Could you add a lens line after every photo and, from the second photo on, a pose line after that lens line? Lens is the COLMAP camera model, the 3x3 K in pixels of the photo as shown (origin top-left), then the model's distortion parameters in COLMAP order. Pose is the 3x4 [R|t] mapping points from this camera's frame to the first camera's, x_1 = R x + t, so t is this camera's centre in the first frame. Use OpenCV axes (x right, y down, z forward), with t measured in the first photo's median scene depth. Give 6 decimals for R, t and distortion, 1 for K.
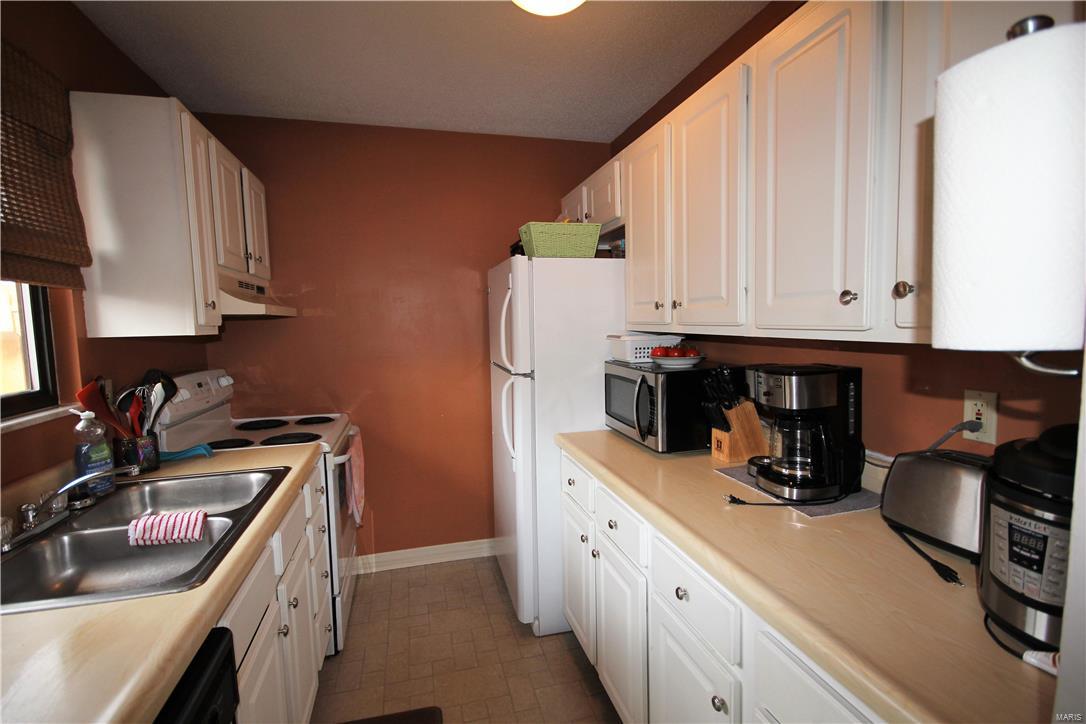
lens RADIAL K [[511.6, 0, 544.0], [0, 511.6, 367.6], [0, 0, 1]] dist [0.002727, -0.010762]
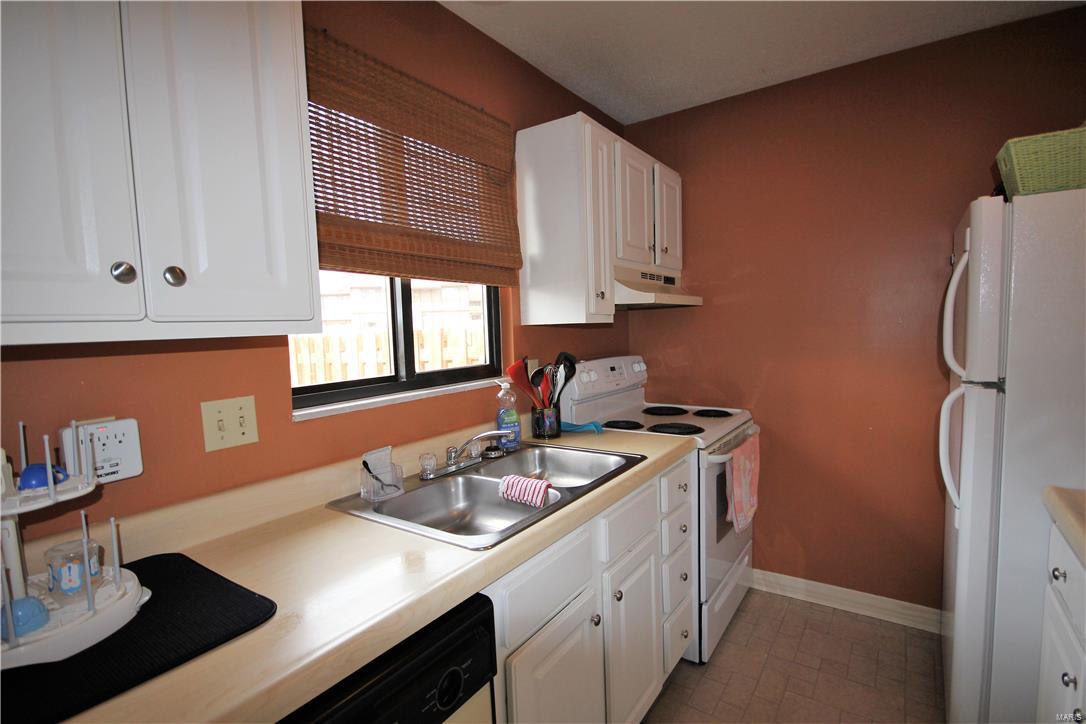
lens RADIAL K [[511.6, 0, 544.0], [0, 511.6, 367.6], [0, 0, 1]] dist [0.002727, -0.010762]
pose [[0.646896, 0.060421, -0.760181, 0.102148], [-0.049729, 0.998077, 0.037011, -0.003135], [0.760955, 0.013860, 0.648656, 0.190402]]
